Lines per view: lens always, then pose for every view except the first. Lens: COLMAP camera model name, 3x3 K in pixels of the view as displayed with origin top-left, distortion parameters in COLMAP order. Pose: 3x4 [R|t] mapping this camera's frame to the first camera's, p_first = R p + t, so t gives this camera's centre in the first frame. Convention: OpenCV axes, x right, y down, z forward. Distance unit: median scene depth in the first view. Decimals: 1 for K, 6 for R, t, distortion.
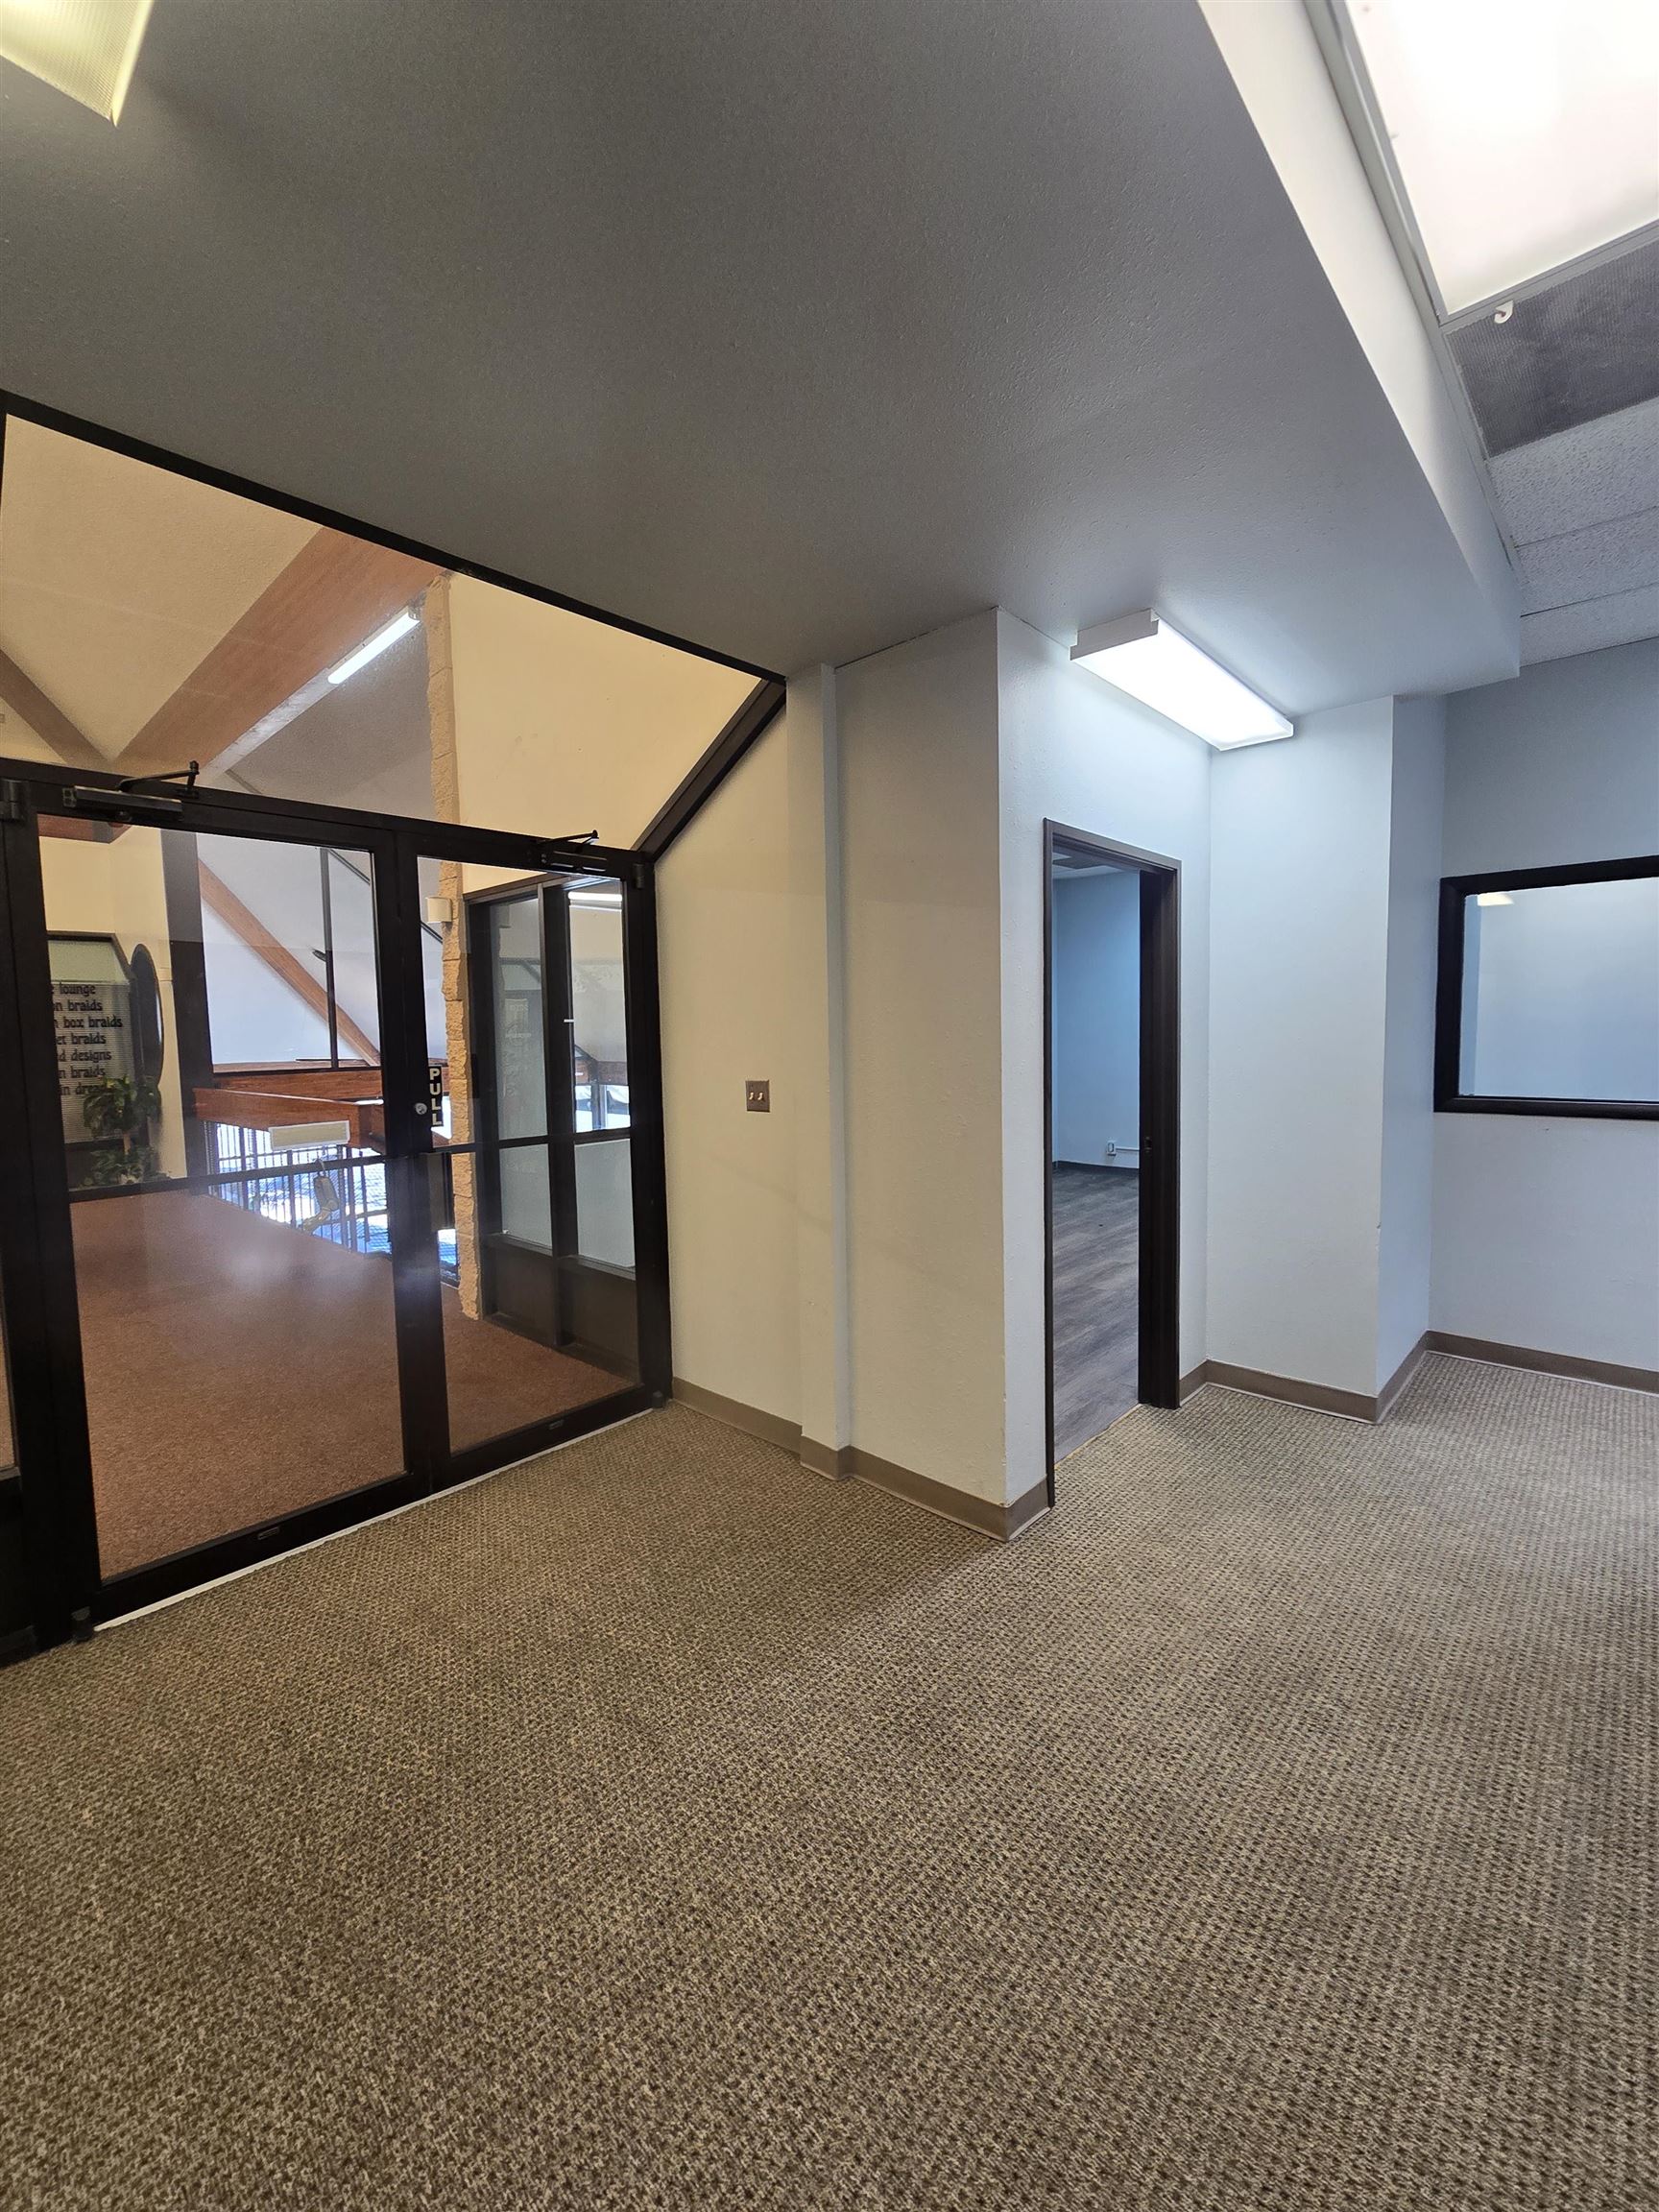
lens RADIAL K [[897.8, 0, 829.7], [0, 897.8, 1099.9], [0, 0, 1]] dist [0.002949, 0.000247]
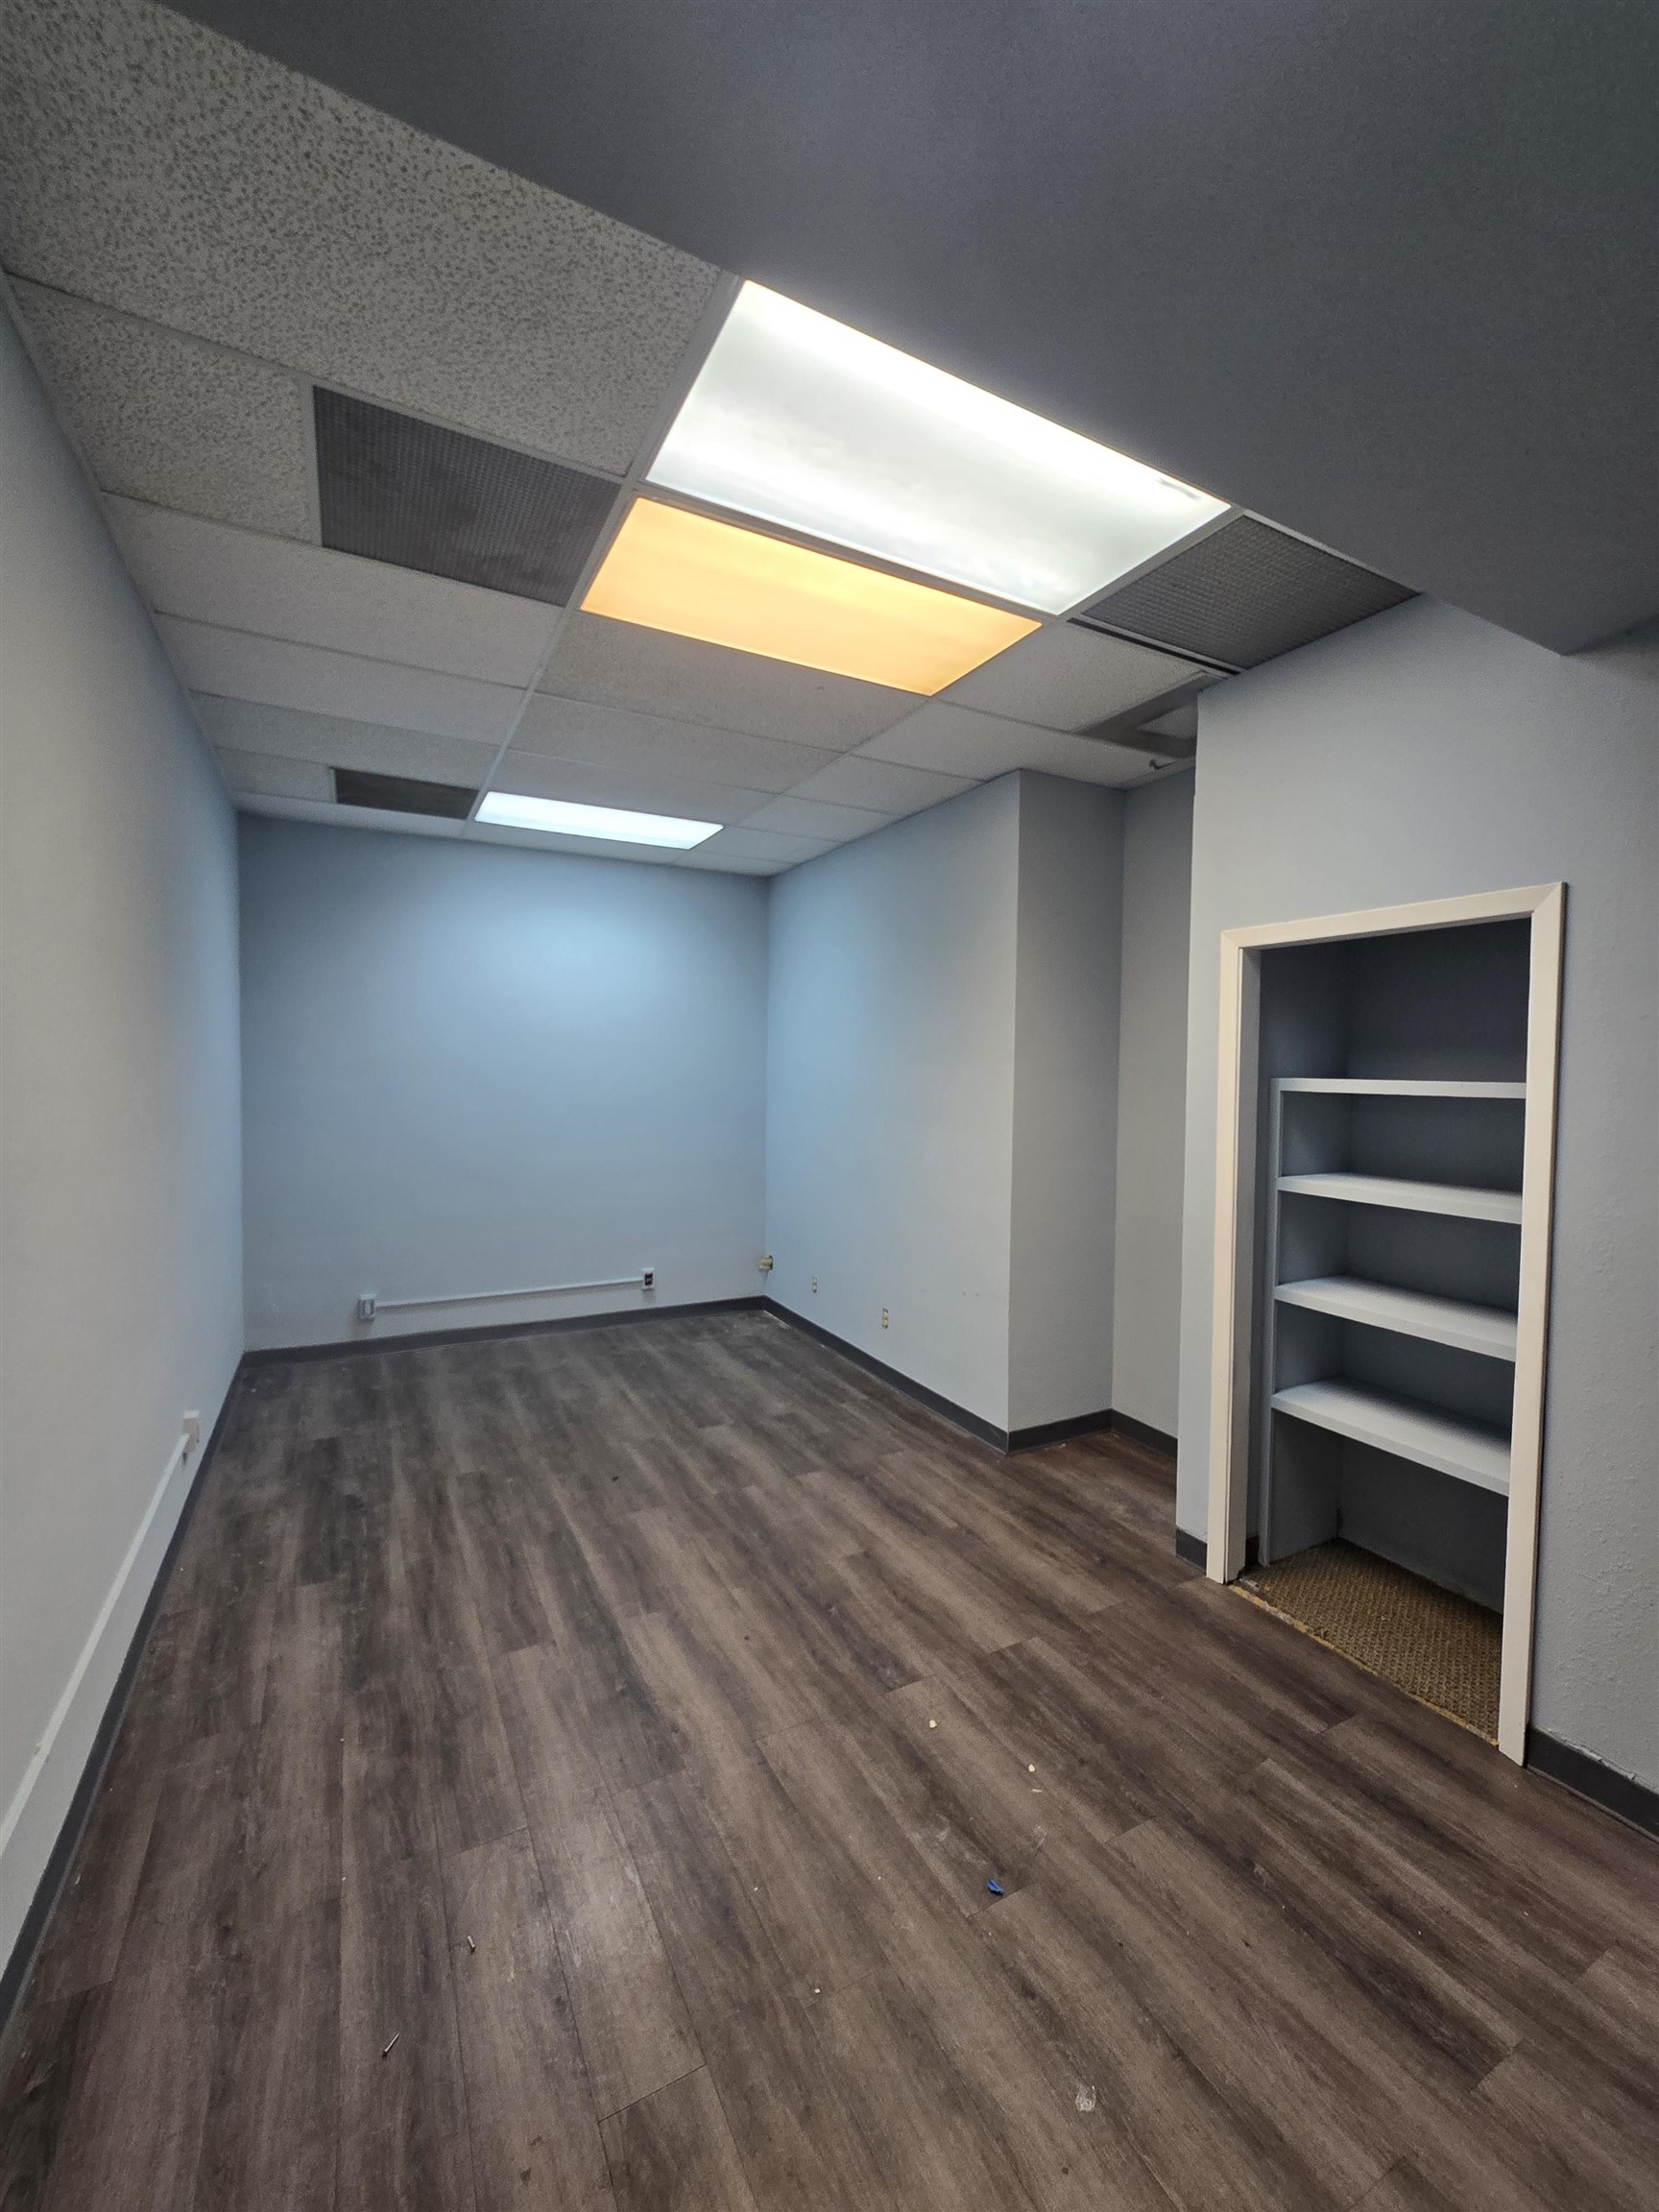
lens RADIAL K [[897.8, 0, 815.9], [0, 897.8, 1101.3], [0, 0, 1]] dist [0.002949, 0.000247]
pose [[0.338182, -0.010284, 0.941025, -0.192870], [0.057362, 0.998306, -0.009705, -0.087102], [-0.939331, 0.057261, 0.338199, 0.928380]]
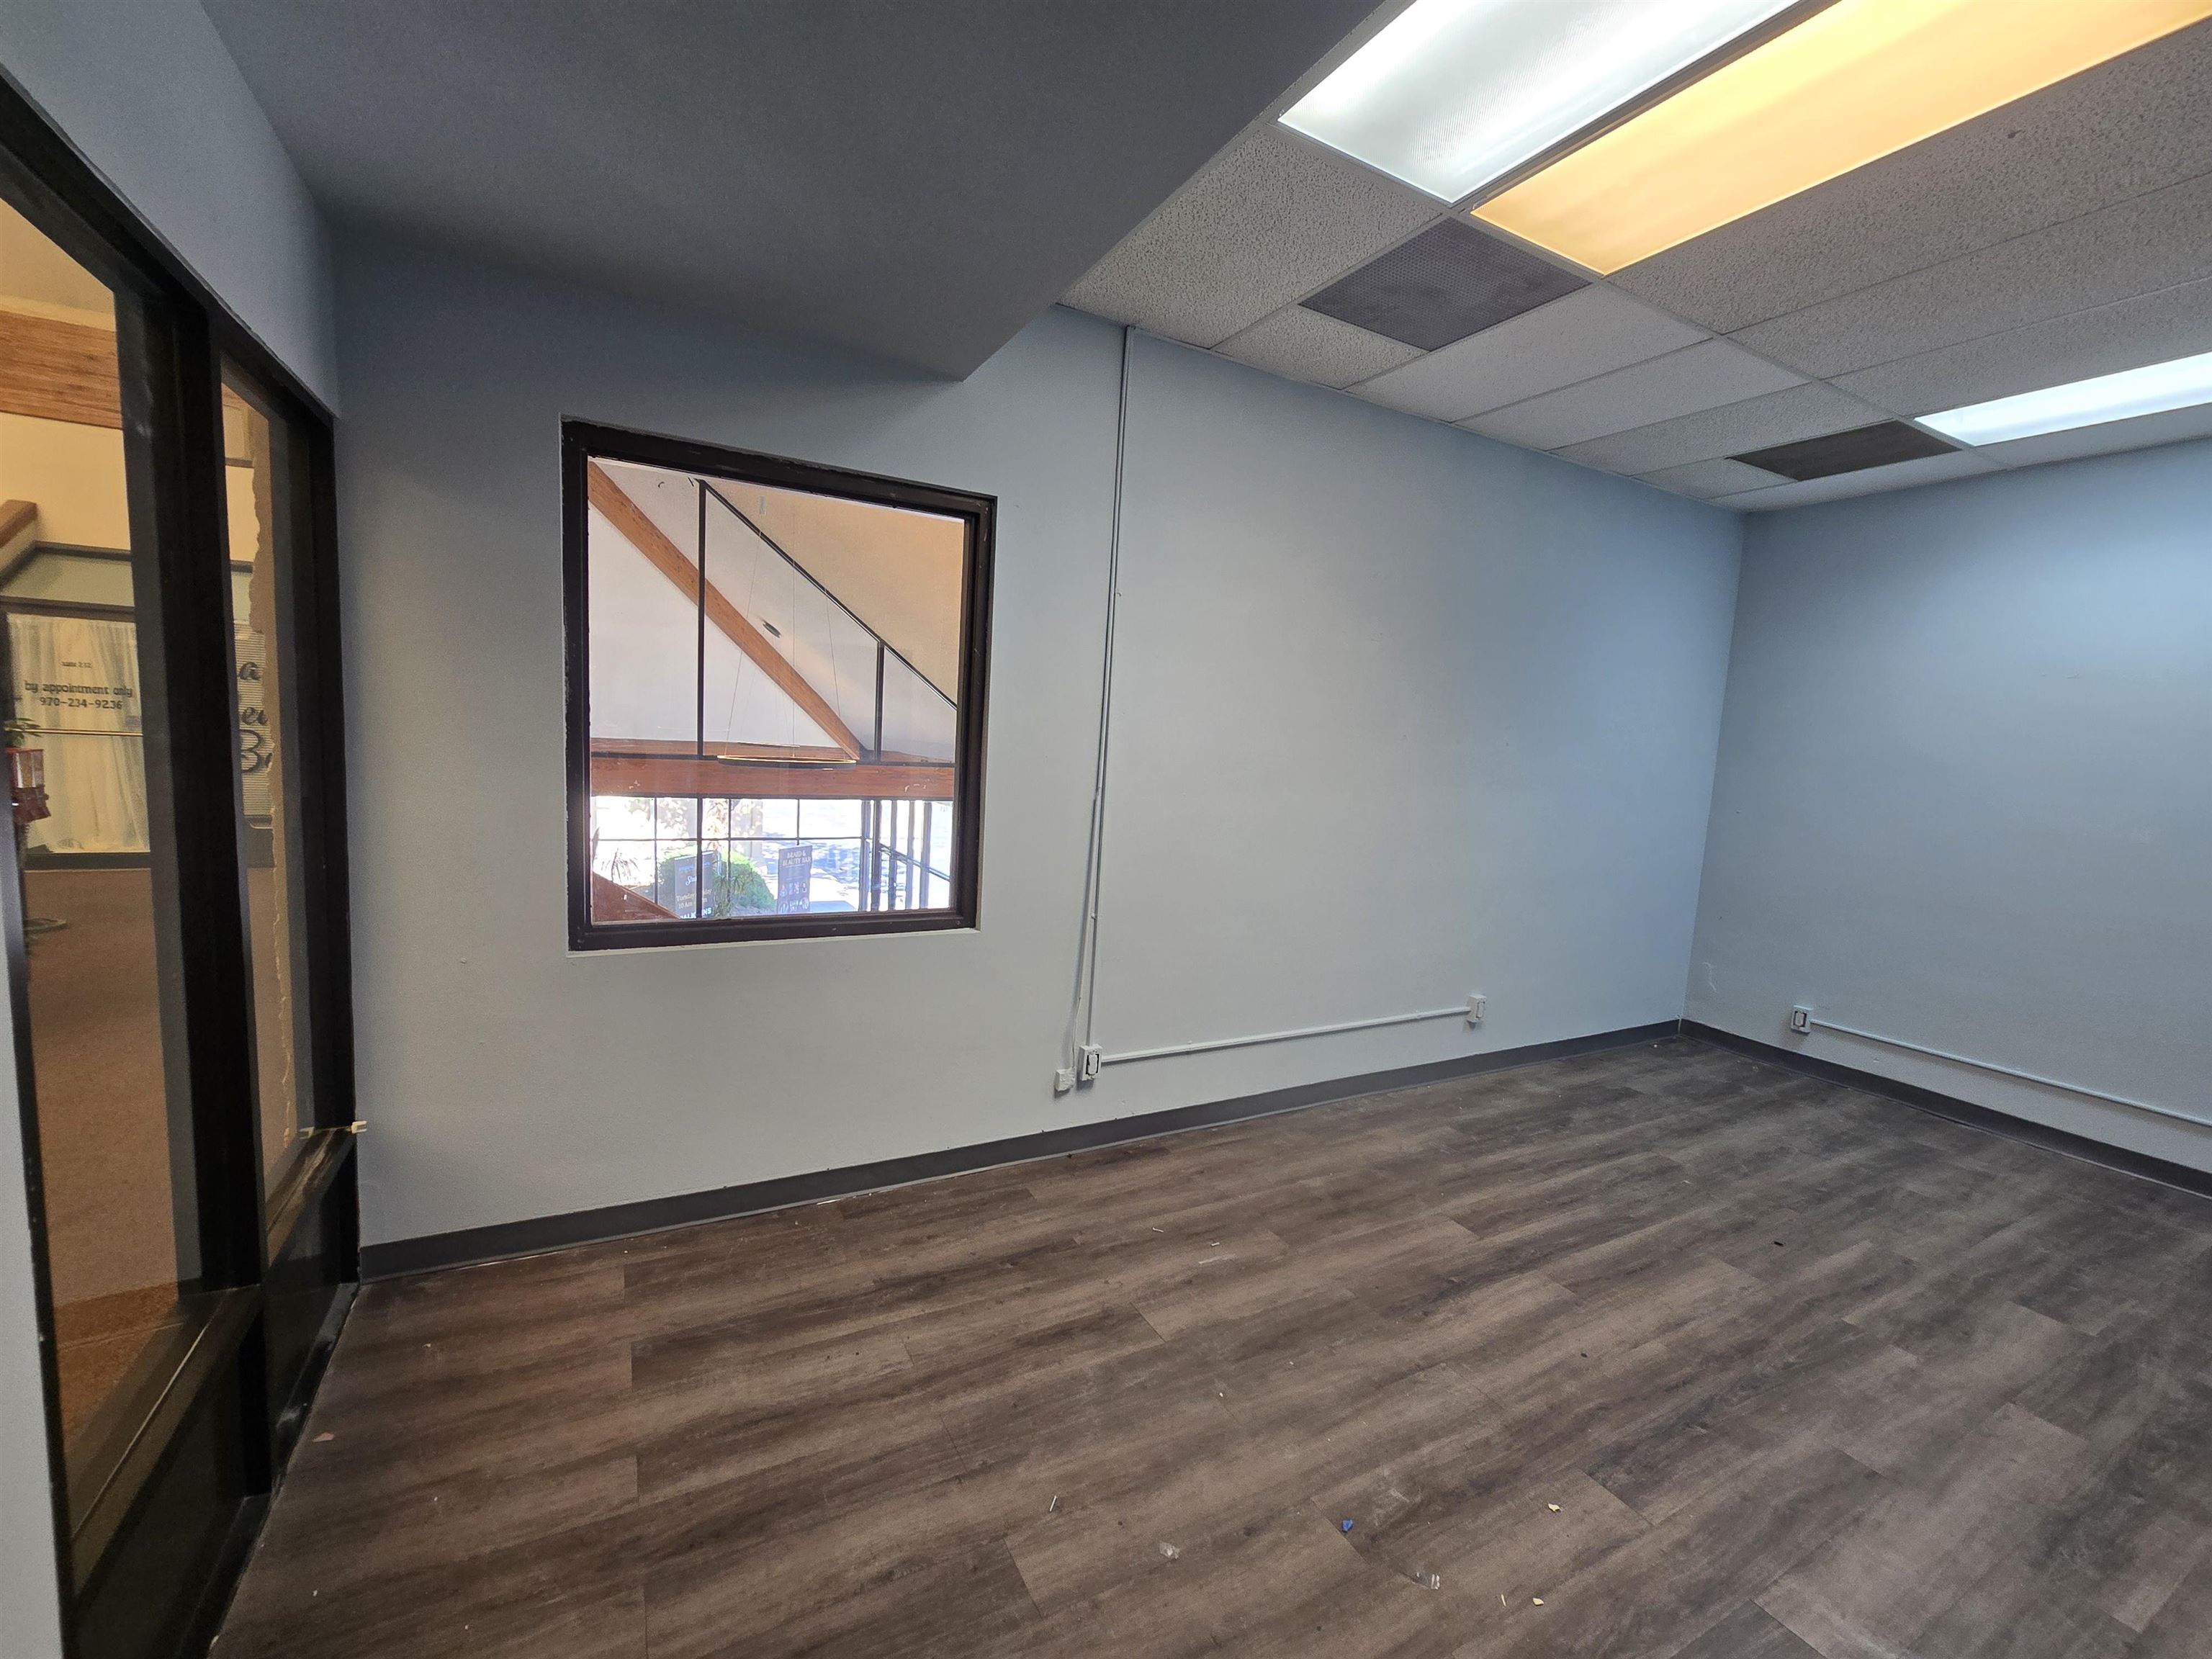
lens RADIAL K [[897.8, 0, 1089.7], [0, 897.8, 840.0], [0, 0, 1]] dist [0.002949, 0.000247]
pose [[0.942001, 0.106887, -0.318134, 0.150389], [-0.098268, 0.994228, 0.043066, -0.049994], [0.320901, -0.009306, 0.947067, 0.634122]]
